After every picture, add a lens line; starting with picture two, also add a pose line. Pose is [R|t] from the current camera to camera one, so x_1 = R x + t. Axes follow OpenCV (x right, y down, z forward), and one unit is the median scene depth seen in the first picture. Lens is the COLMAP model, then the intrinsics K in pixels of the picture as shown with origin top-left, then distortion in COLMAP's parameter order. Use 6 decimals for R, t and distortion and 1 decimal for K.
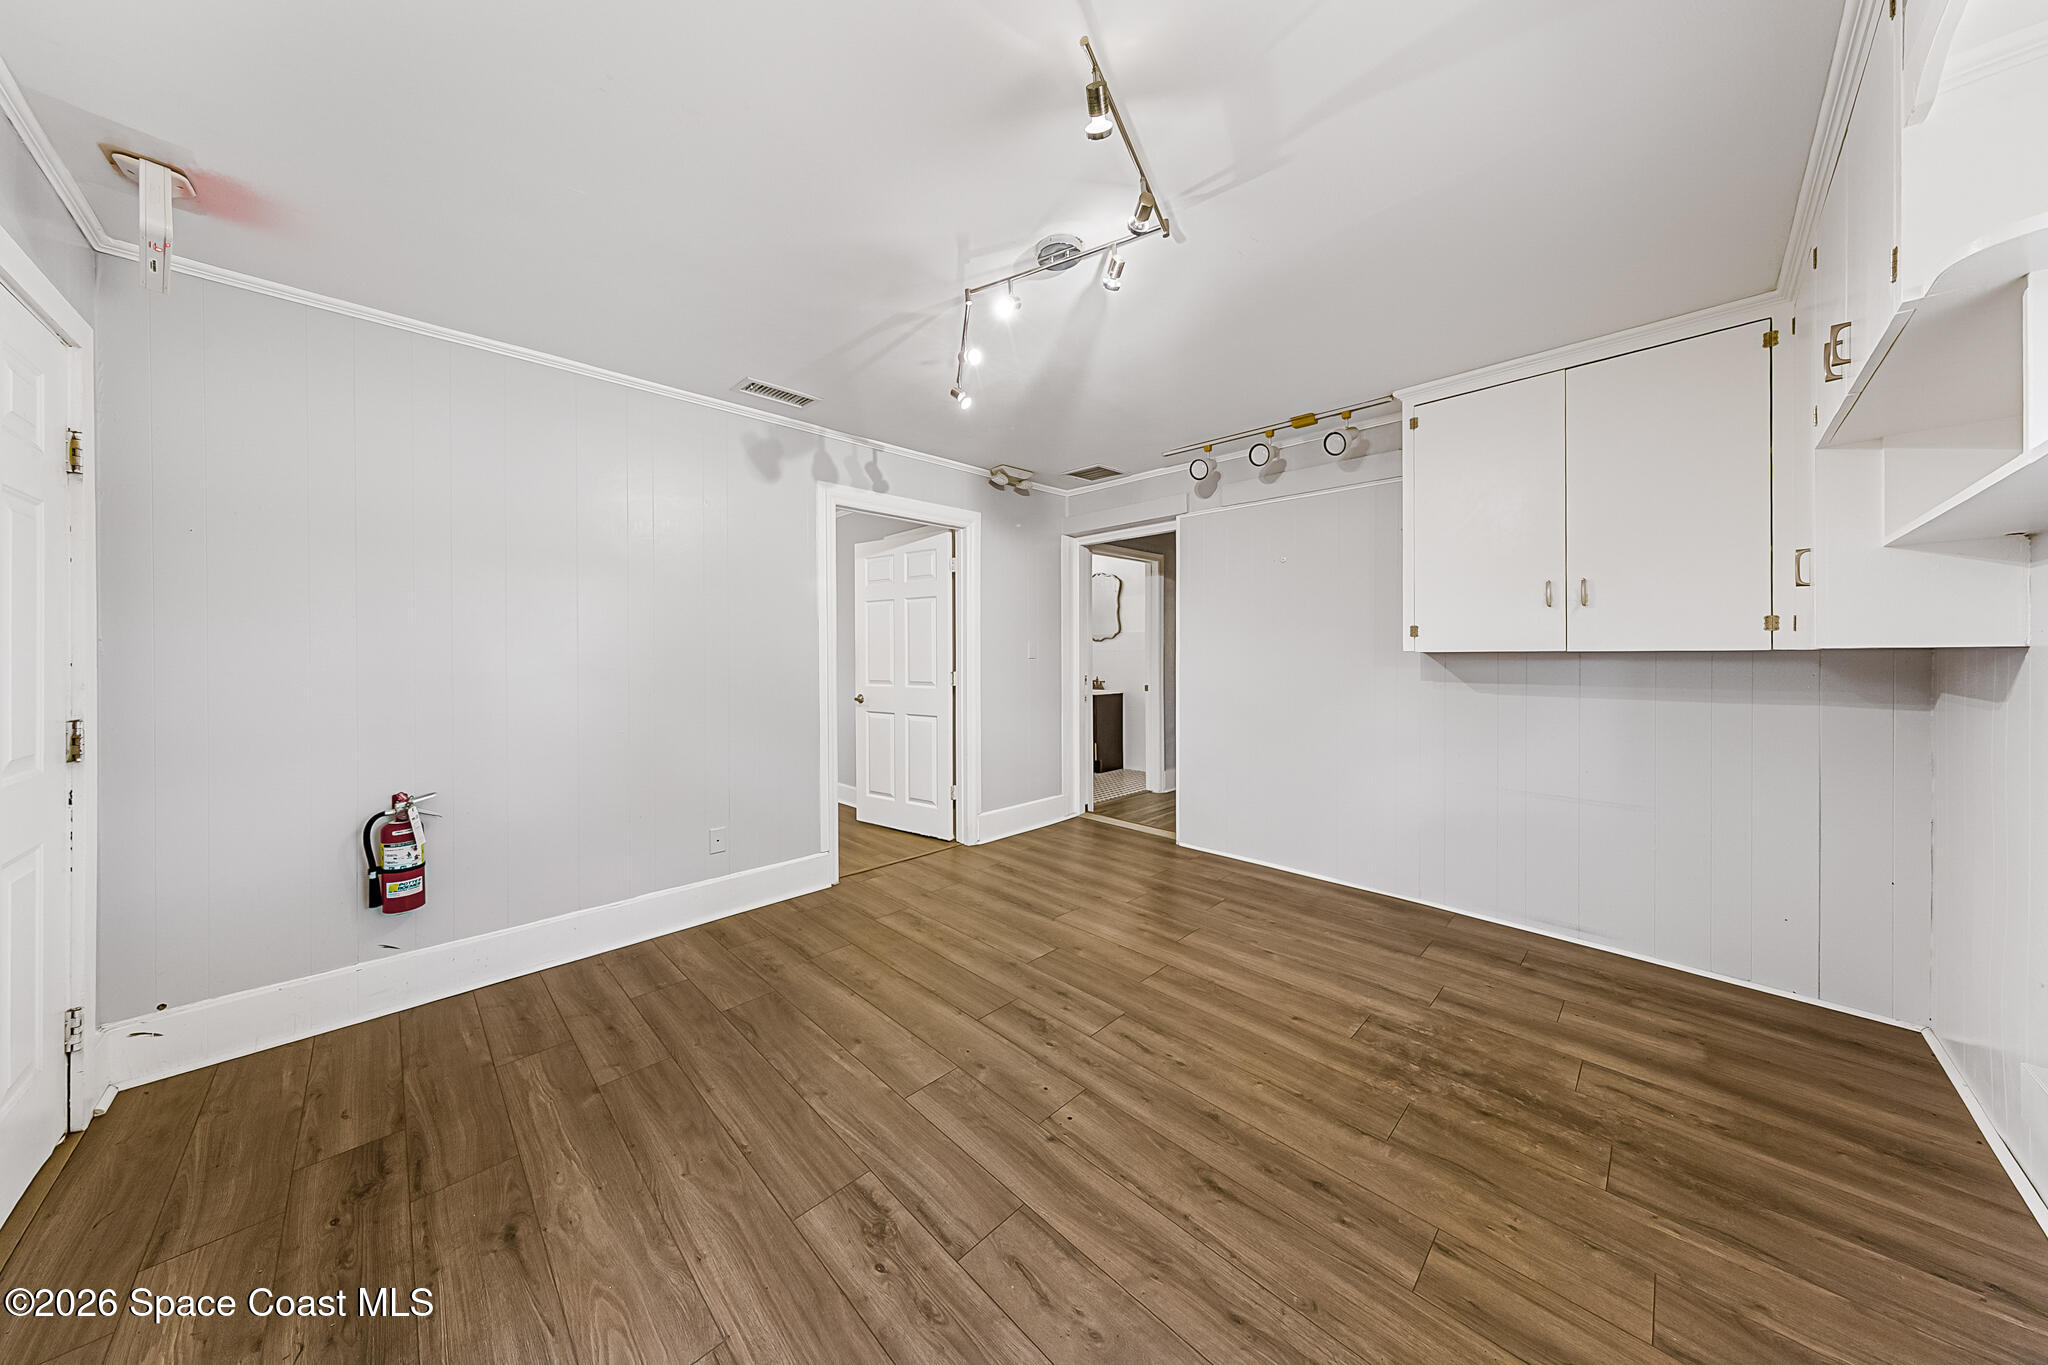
lens RADIAL K [[645.7, 0, 1019.8], [0, 645.7, 674.1], [0, 0, 1]] dist [0.008047, -0.000107]
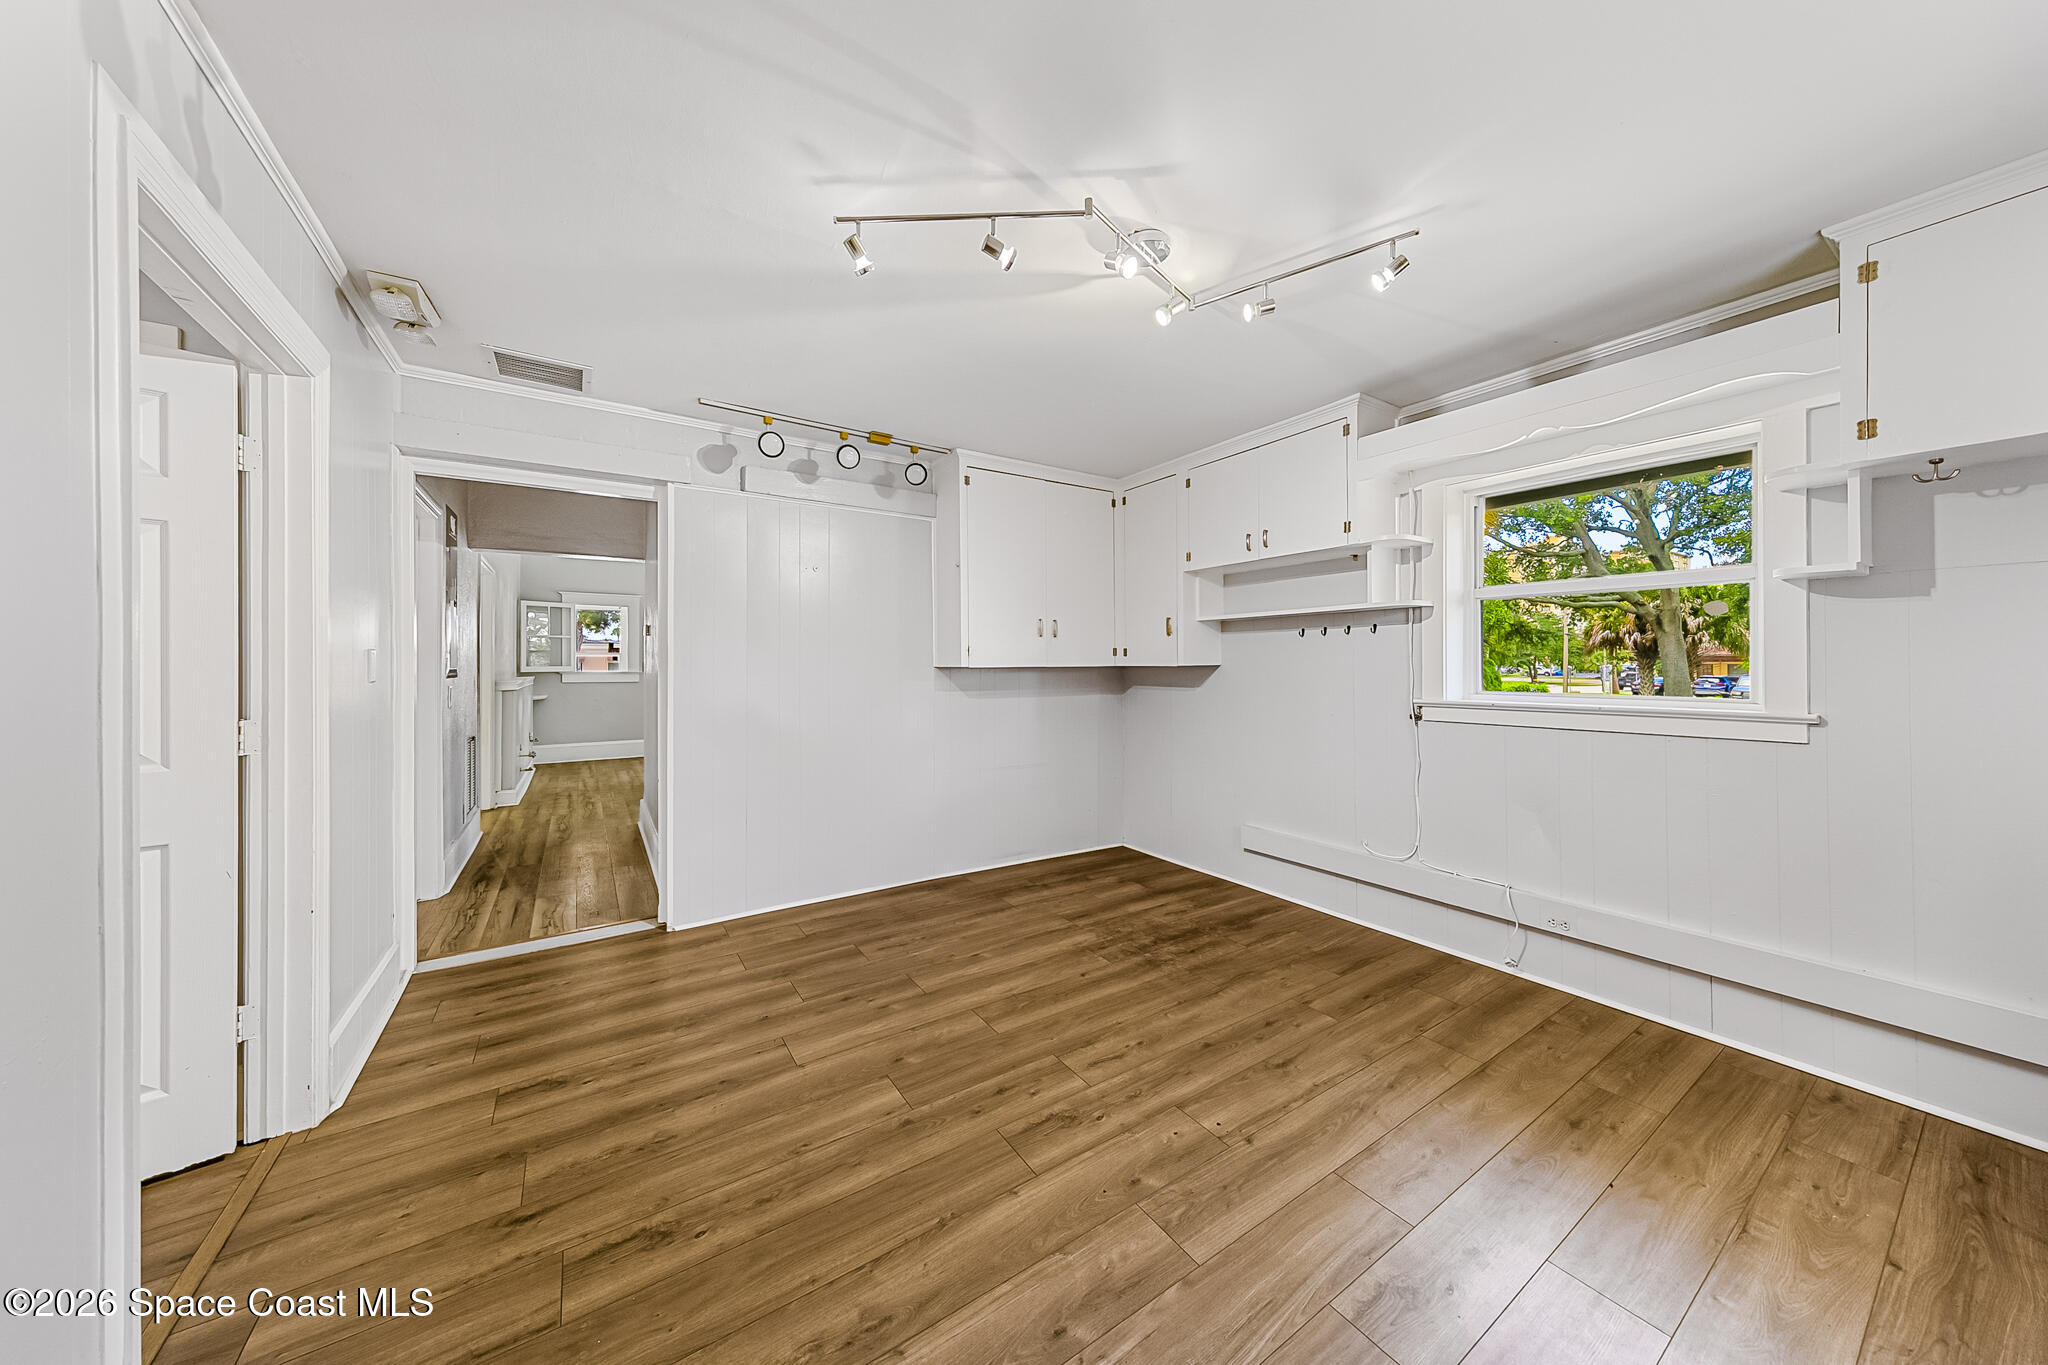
lens RADIAL K [[678.3, 0, 1024.0], [0, 678.3, 682.5], [0, 0, 1]] dist [0.012066, -0.000118]
pose [[0.189948, -0.029194, 0.981360, -0.821669], [0.033289, 0.999175, 0.023281, -0.043787], [-0.981230, 0.028247, 0.190763, 0.858634]]
